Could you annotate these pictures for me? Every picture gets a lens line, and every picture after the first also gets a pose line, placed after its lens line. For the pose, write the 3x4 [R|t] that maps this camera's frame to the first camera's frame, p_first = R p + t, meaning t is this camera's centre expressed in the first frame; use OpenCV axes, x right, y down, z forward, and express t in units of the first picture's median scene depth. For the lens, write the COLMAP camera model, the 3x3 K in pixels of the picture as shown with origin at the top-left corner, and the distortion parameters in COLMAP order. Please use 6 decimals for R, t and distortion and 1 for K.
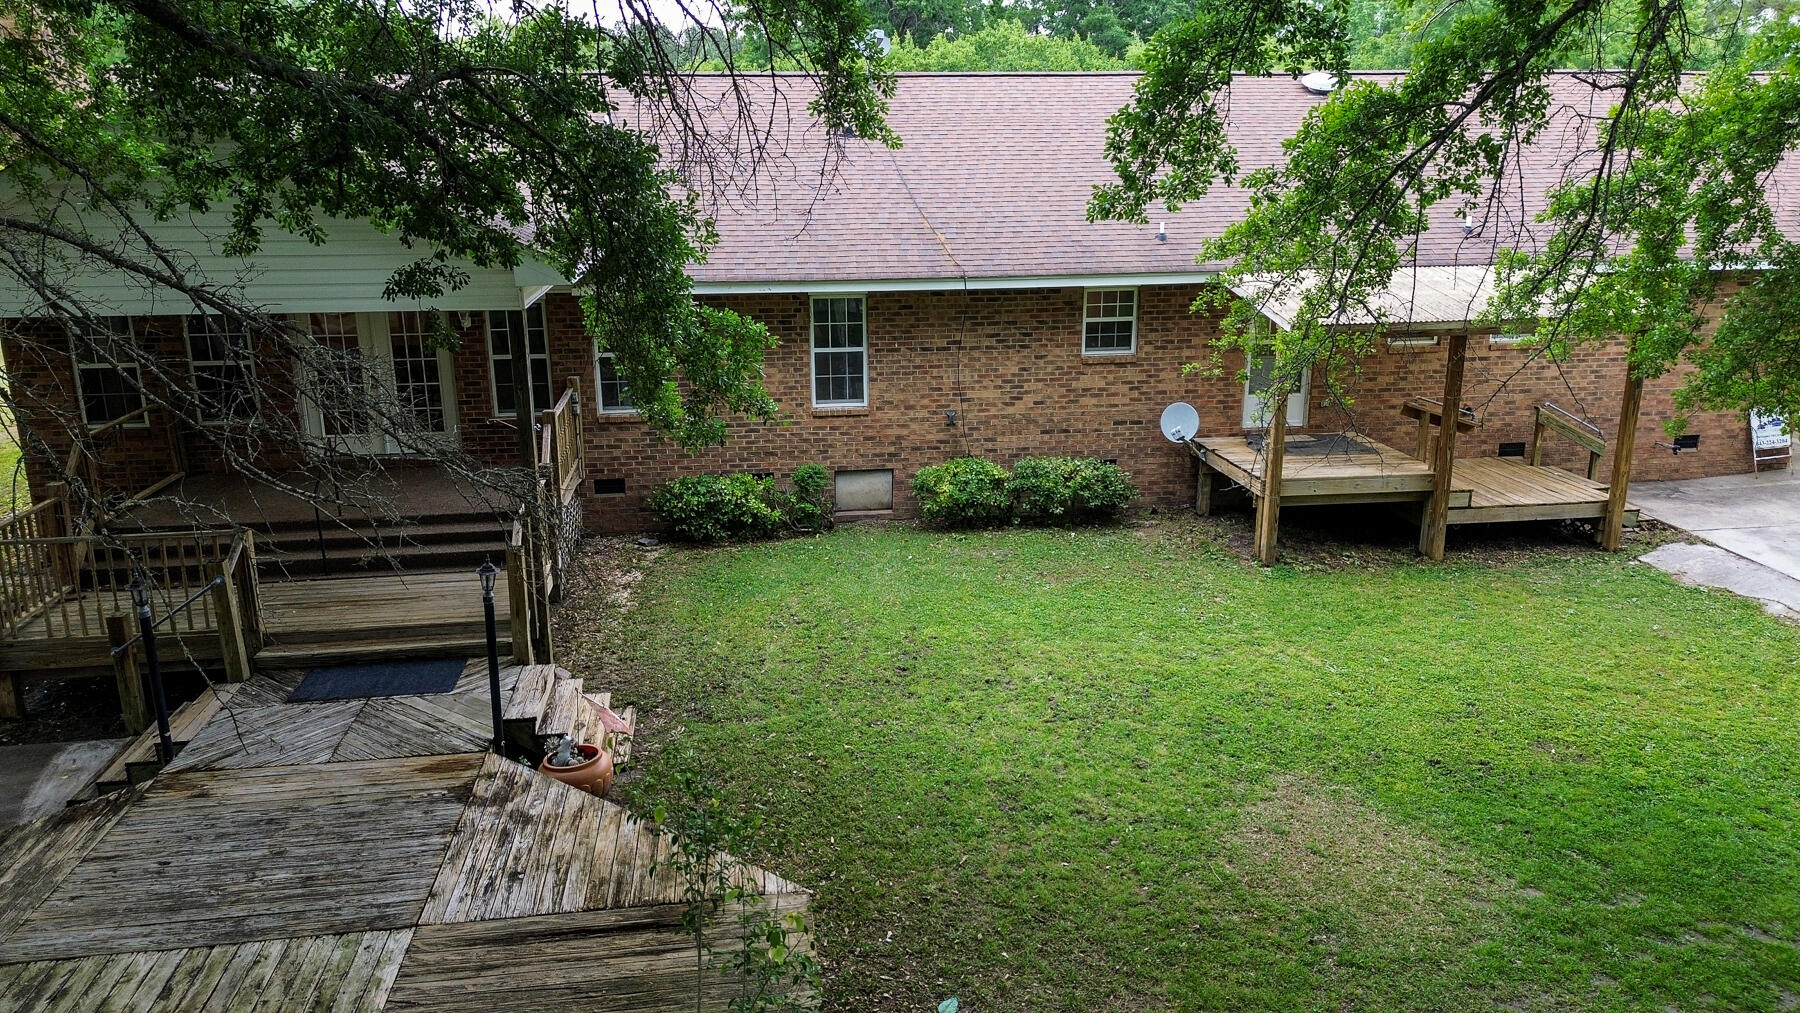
lens RADIAL K [[1252.4, 0, 903.2], [0, 1252.4, 499.6], [0, 0, 1]] dist [0.067053, -0.063612]
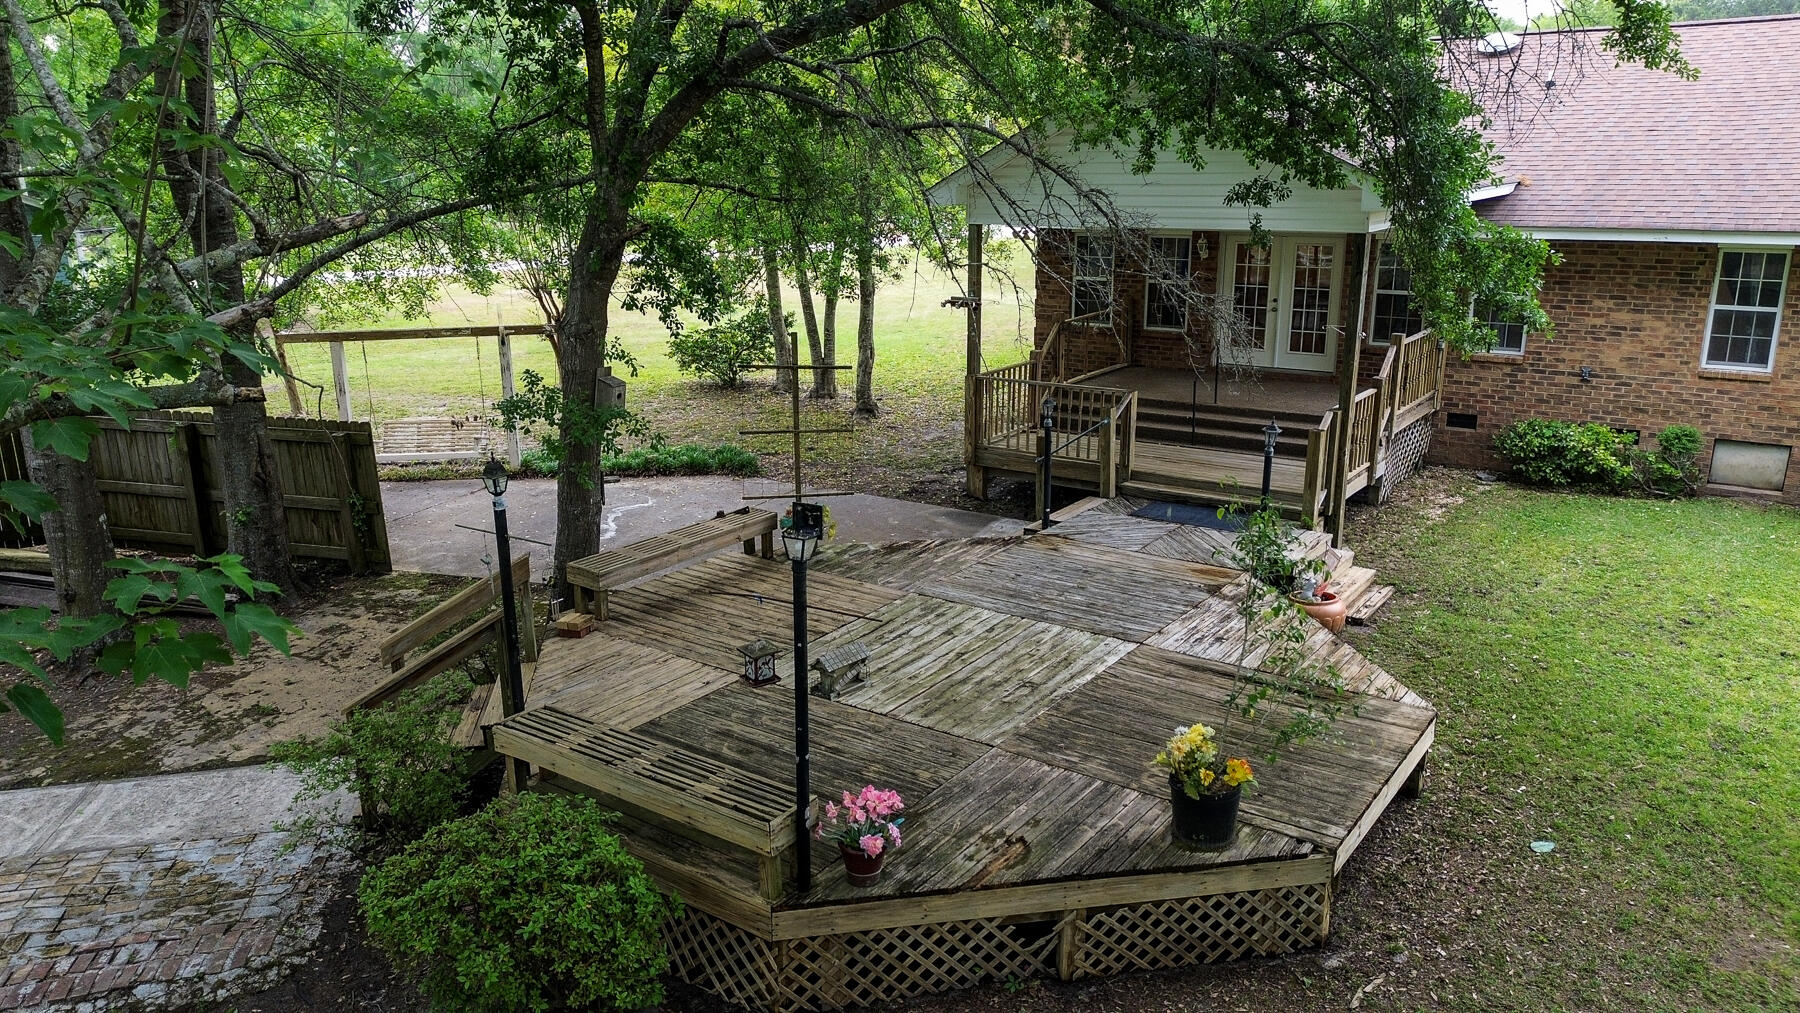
lens RADIAL K [[1294.3, 0, 872.2], [0, 1294.3, 501.3], [0, 0, 1]] dist [0.030234, -0.039959]
pose [[0.704898, 0.174650, -0.687471, 0.246037], [-0.174474, 0.982127, 0.070610, 0.088930], [0.687515, 0.070173, 0.722771, -0.170454]]
